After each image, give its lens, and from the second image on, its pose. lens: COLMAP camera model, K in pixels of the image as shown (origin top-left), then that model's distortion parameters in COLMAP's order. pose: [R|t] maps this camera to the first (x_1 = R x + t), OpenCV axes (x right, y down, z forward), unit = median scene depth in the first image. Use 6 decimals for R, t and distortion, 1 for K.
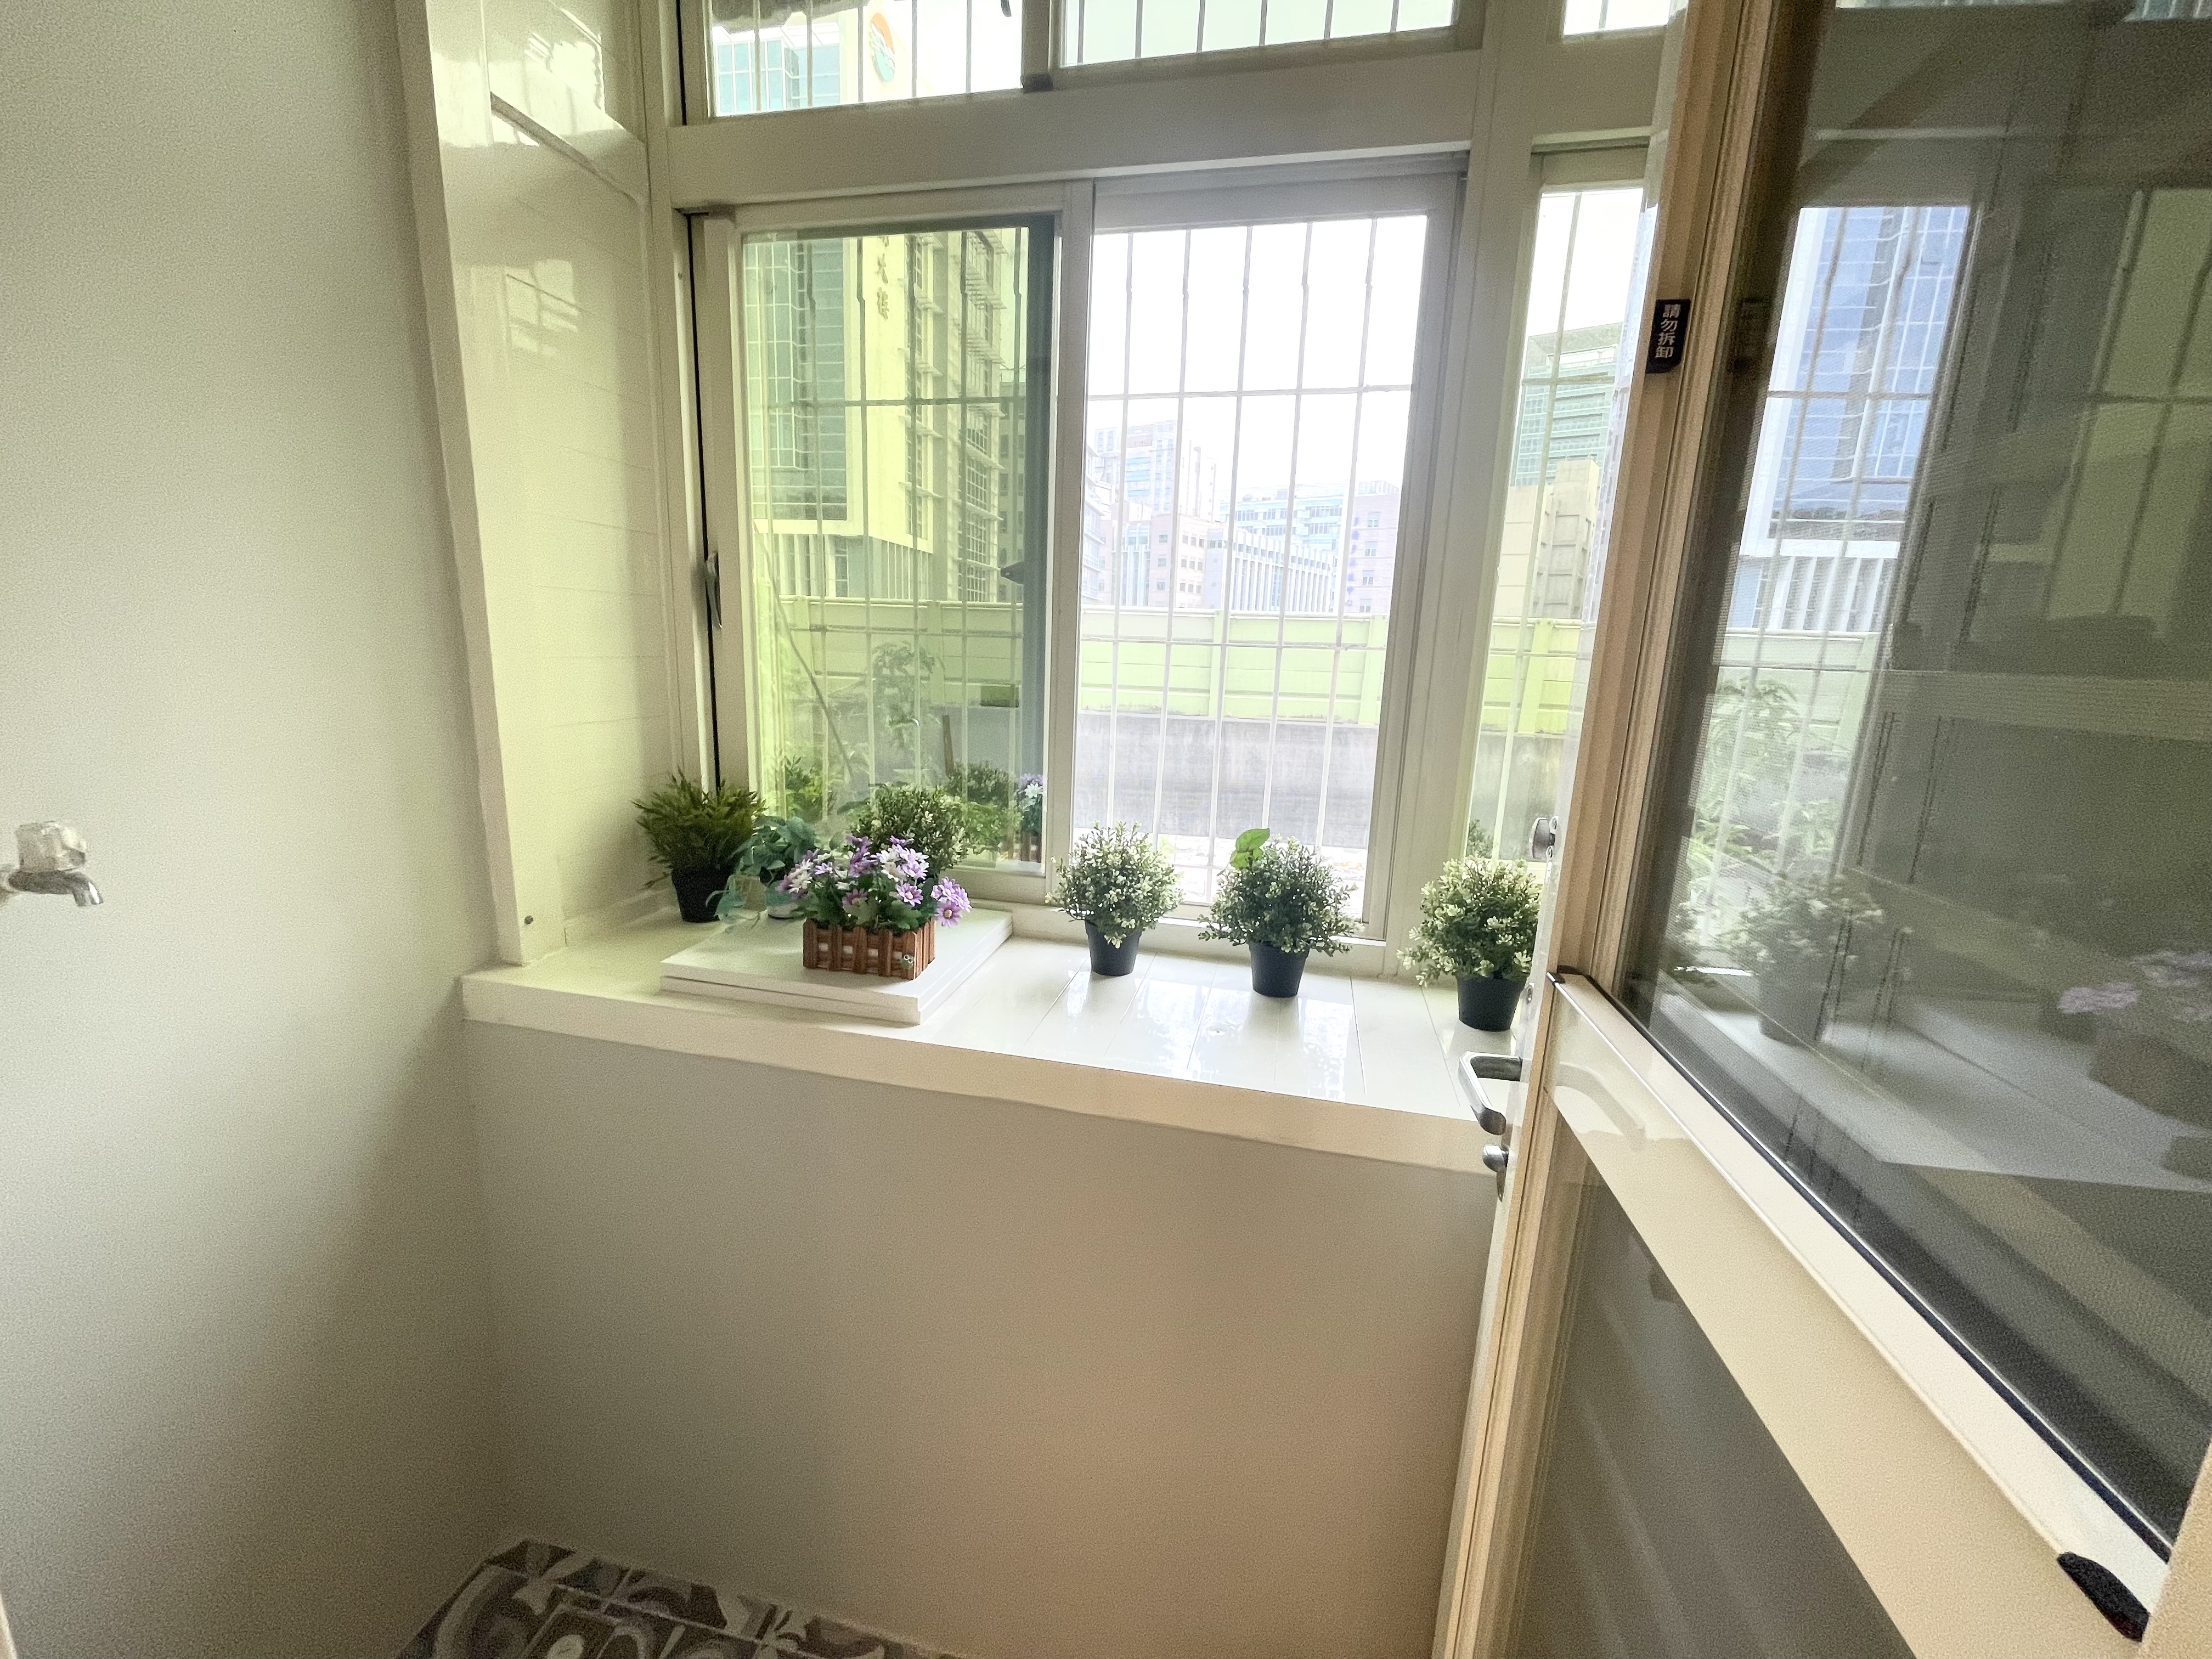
lens RADIAL K [[896.9, 0, 1106.4], [0, 896.9, 830.0], [0, 0, 1]] dist [-0.000293, -0.000649]
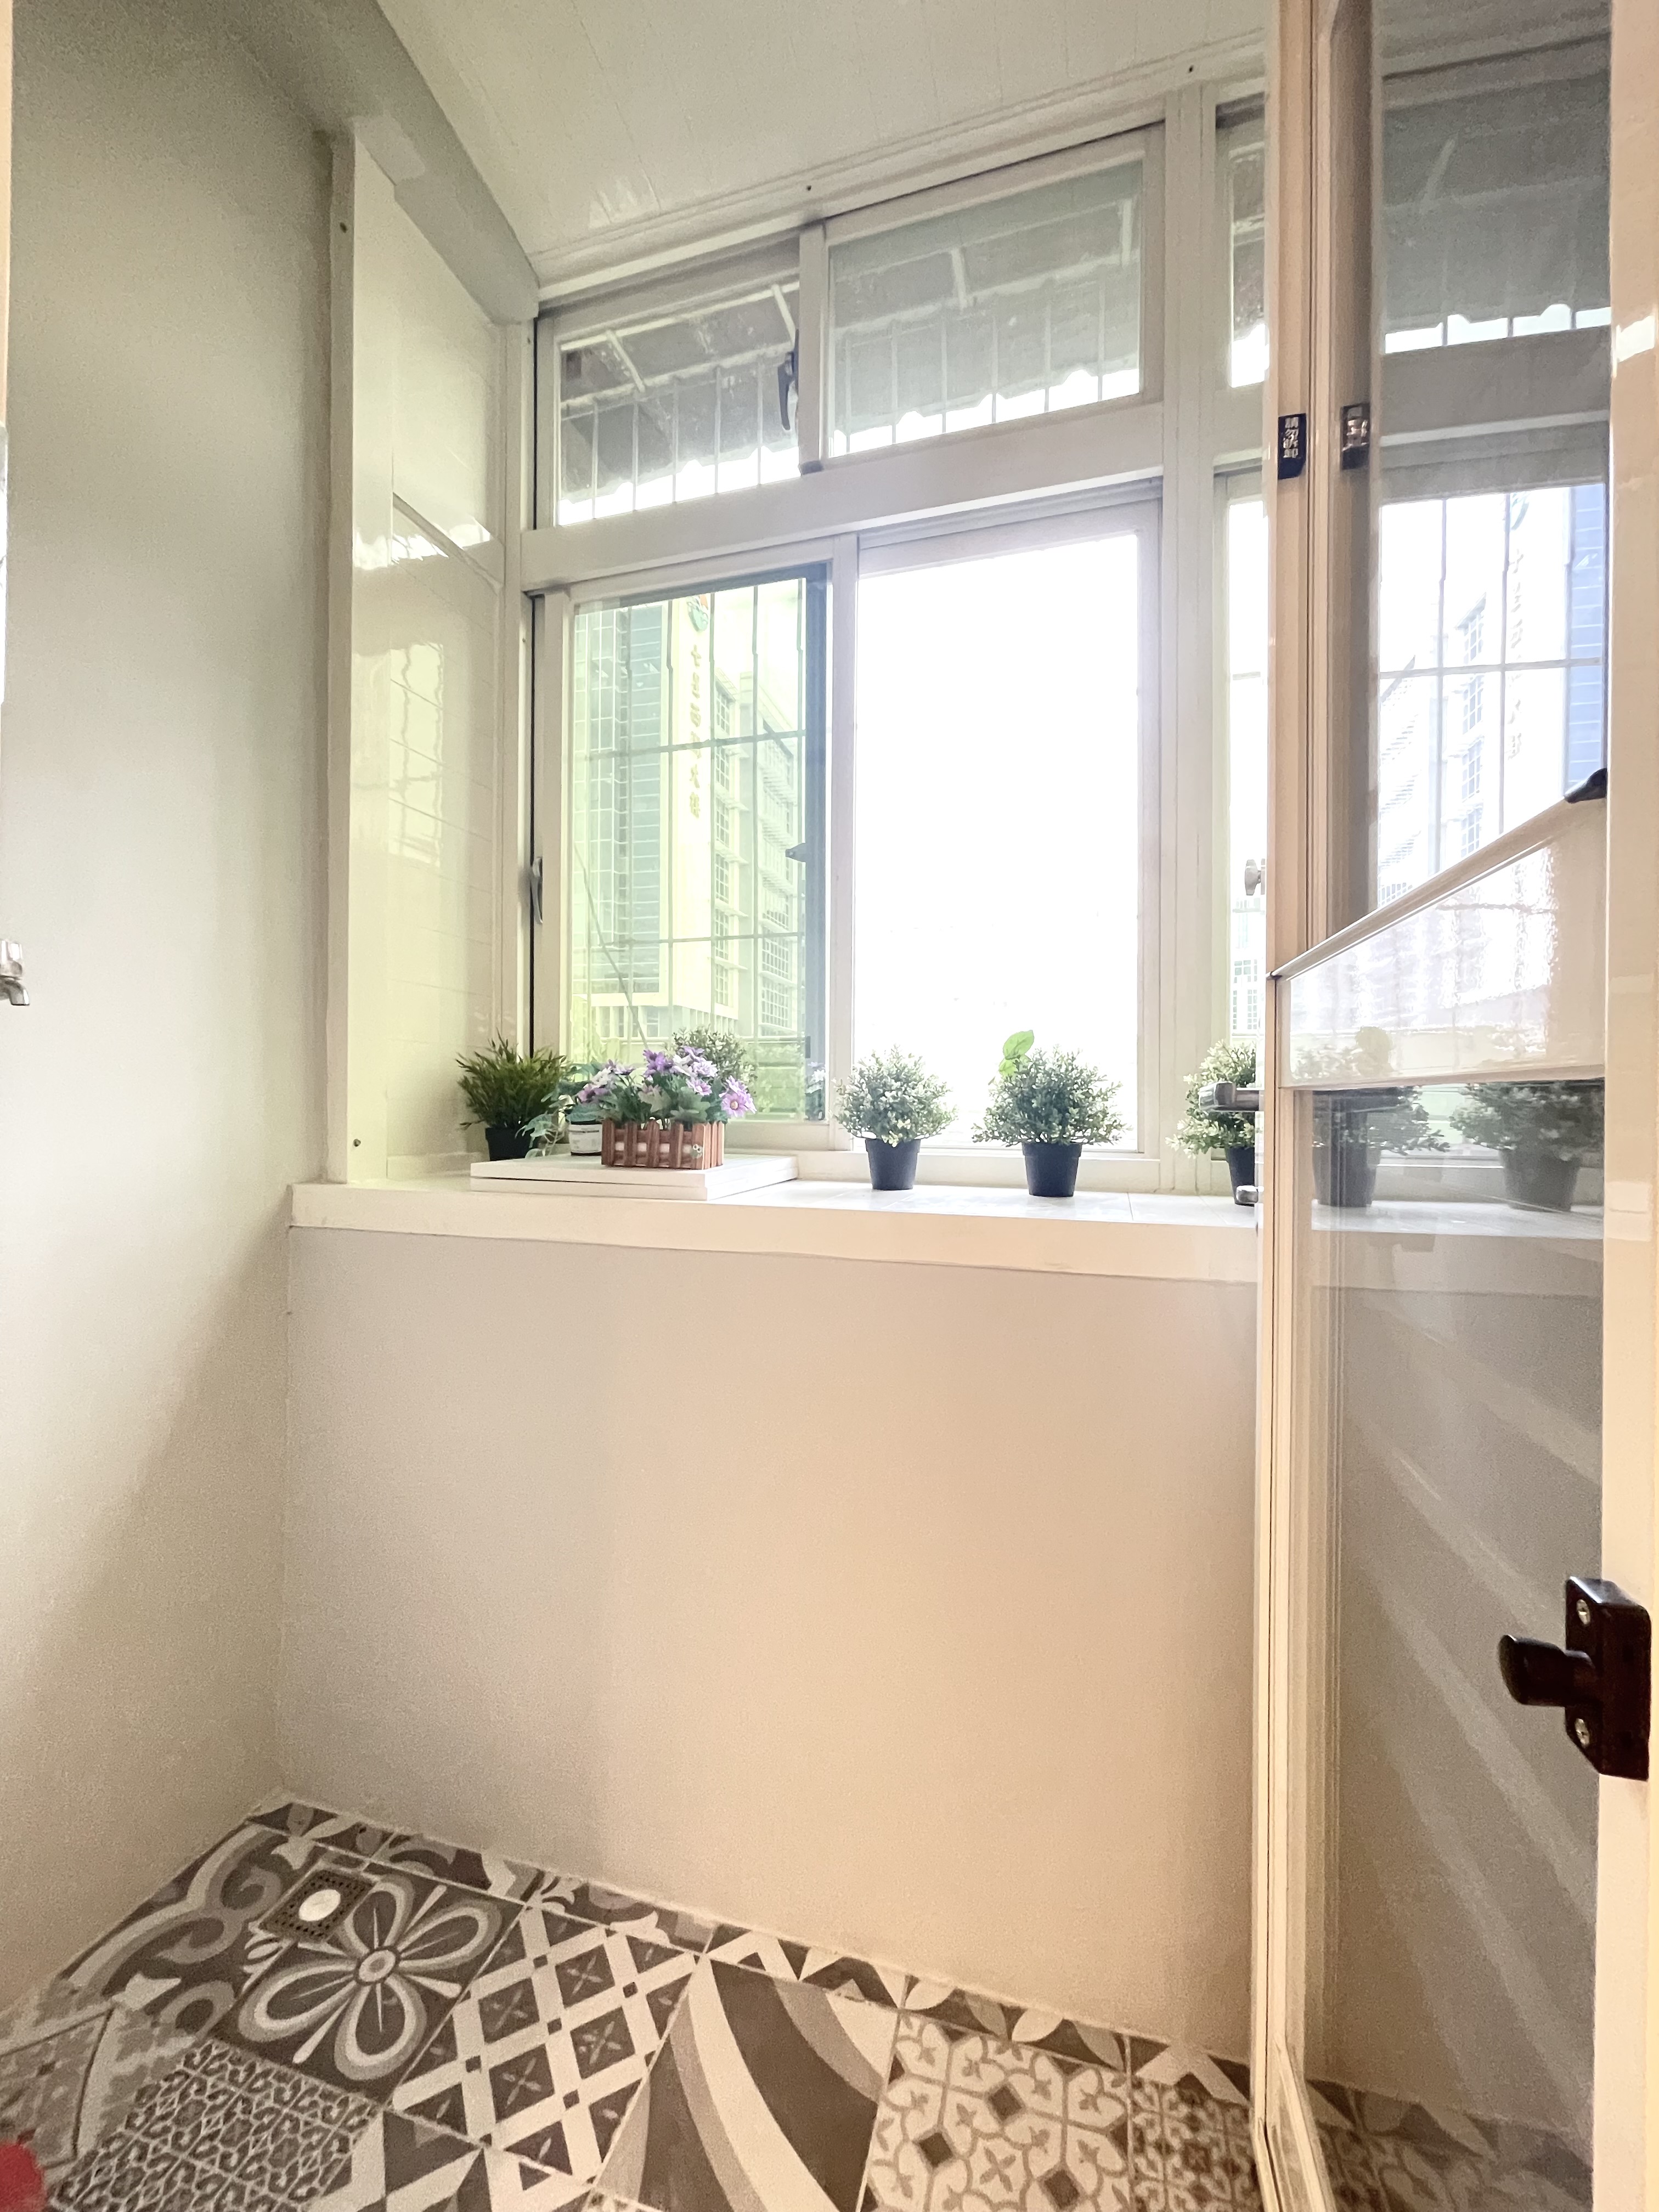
lens RADIAL K [[896.9, 0, 843.3], [0, 896.9, 1094.7], [0, 0, 1]] dist [-0.000293, -0.000649]
pose [[0.997127, -0.032255, -0.068539, 0.025857], [0.017214, 0.977625, -0.209651, 0.280489], [0.073768, 0.207868, 0.975371, -0.038988]]
